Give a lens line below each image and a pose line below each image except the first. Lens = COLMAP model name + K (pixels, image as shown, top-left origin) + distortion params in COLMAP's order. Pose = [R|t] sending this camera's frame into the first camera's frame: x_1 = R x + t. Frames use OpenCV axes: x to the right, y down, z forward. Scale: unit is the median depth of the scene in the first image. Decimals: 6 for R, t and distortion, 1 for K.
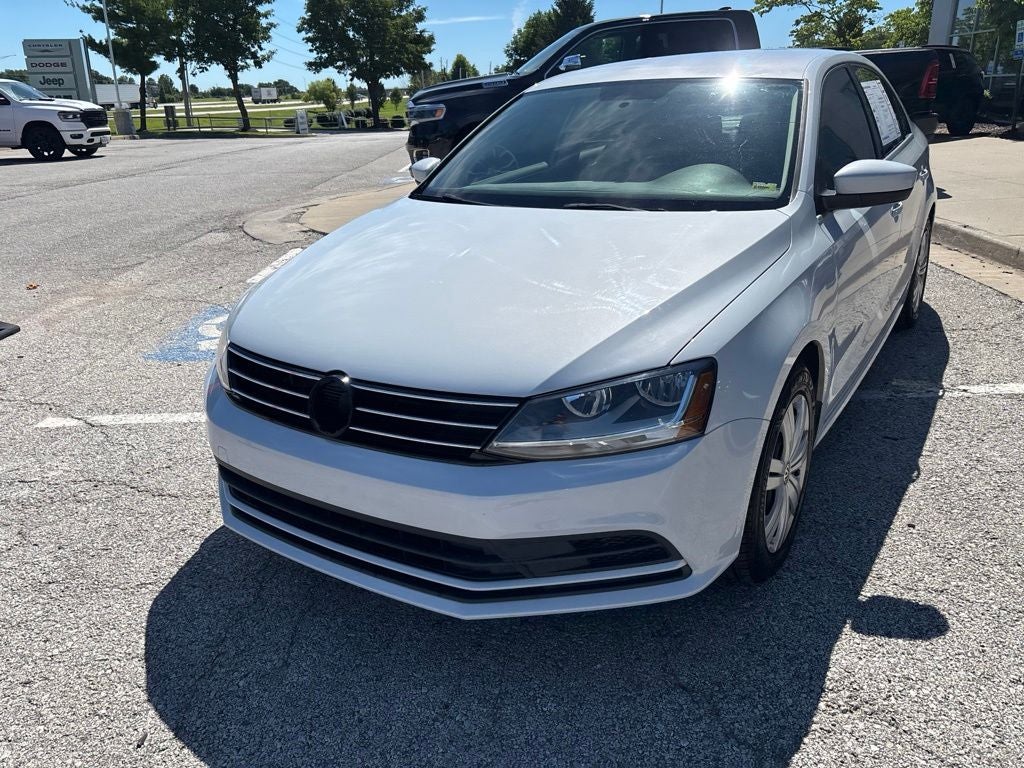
lens RADIAL K [[774.2, 0, 507.2], [0, 774.2, 379.7], [0, 0, 1]] dist [0.050065, -0.062417]
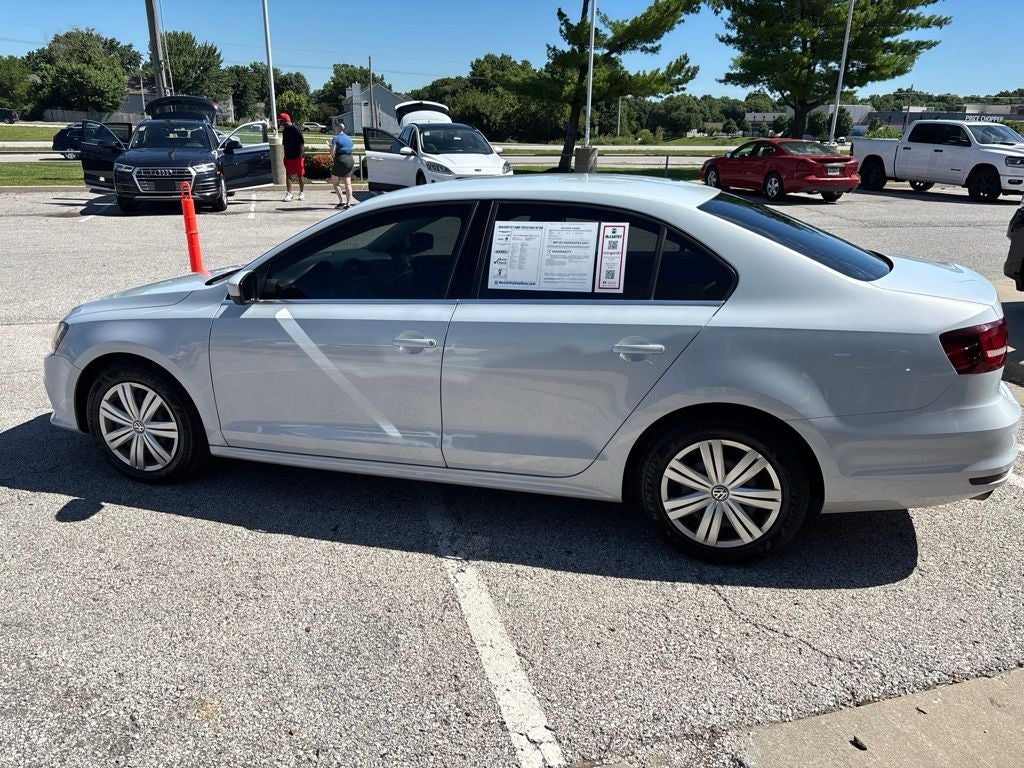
lens RADIAL K [[774.2, 0, 511.1], [0, 774.2, 382.3], [0, 0, 1]] dist [0.050065, -0.062417]
pose [[0.288877, 0.320232, -0.902220, 0.118403], [-0.343740, 0.914252, 0.214442, -0.034784], [0.893528, 0.248181, 0.374183, 0.059332]]
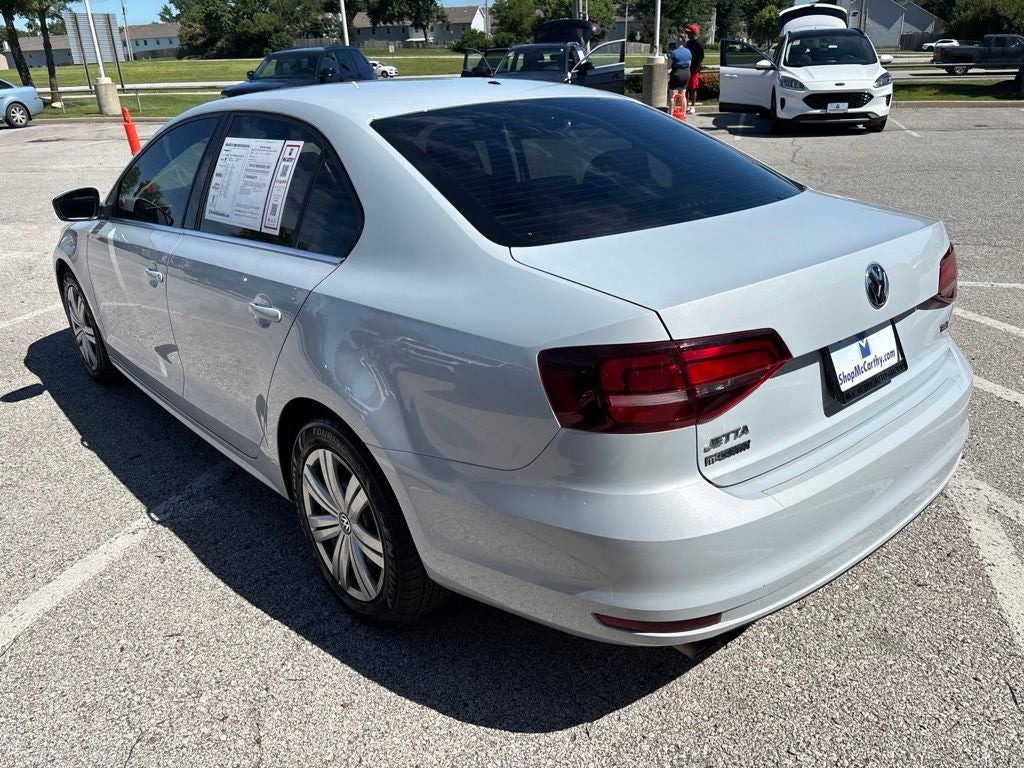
lens RADIAL K [[774.2, 0, 511.6], [0, 774.2, 383.1], [0, 0, 1]] dist [0.050065, -0.062417]
pose [[-0.271617, 0.401572, -0.874622, 0.099914], [-0.288710, 0.832933, 0.472090, -0.053720], [0.918080, 0.380739, -0.110301, 0.122966]]
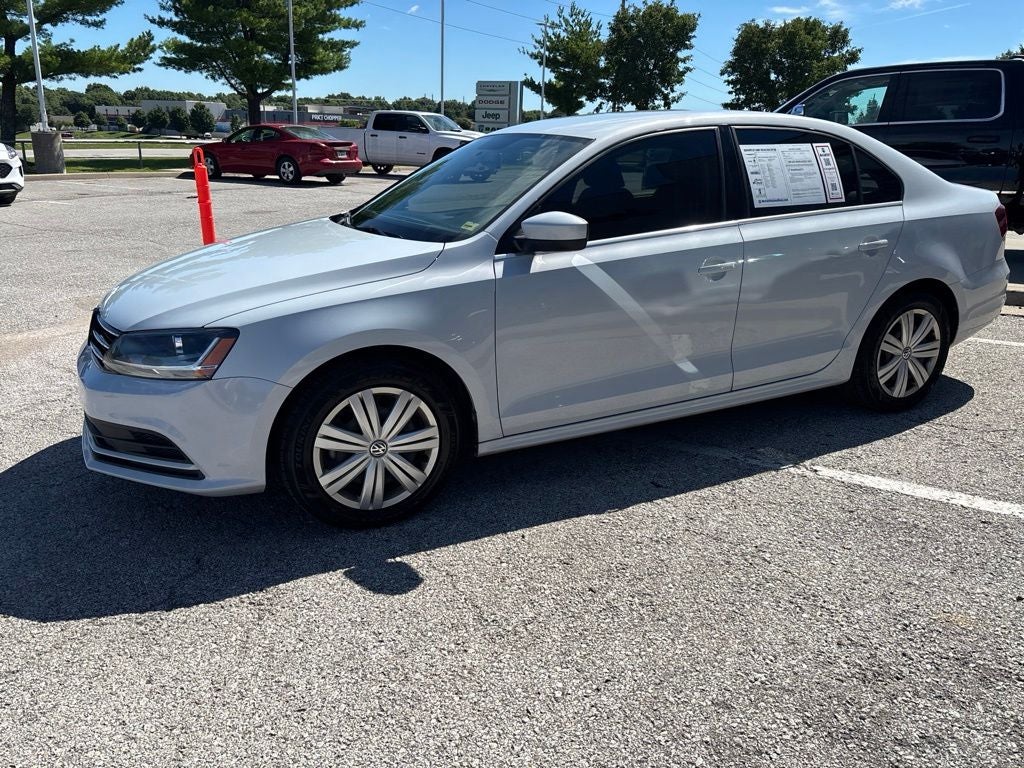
lens RADIAL K [[774.2, 0, 509.9], [0, 774.2, 367.6], [0, 0, 1]] dist [0.050065, -0.062417]
pose [[0.863895, 0.180313, -0.470289, 0.061419], [-0.207297, 0.978261, -0.005717, -0.002444], [0.459035, 0.102429, 0.882494, -0.000691]]
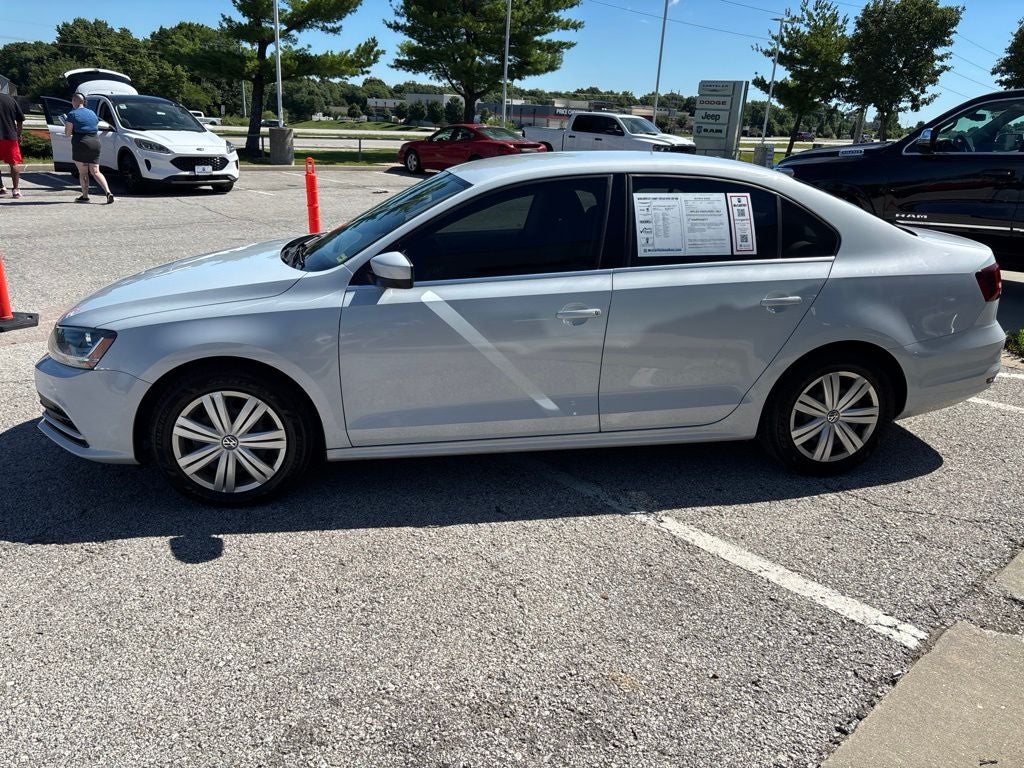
lens RADIAL K [[774.2, 0, 509.9], [0, 774.2, 379.8], [0, 0, 1]] dist [0.050065, -0.062417]
pose [[0.677187, 0.277314, -0.681553, 0.094313], [-0.303406, 0.949089, 0.084707, -0.015538], [0.670345, 0.149425, 0.726849, 0.014755]]
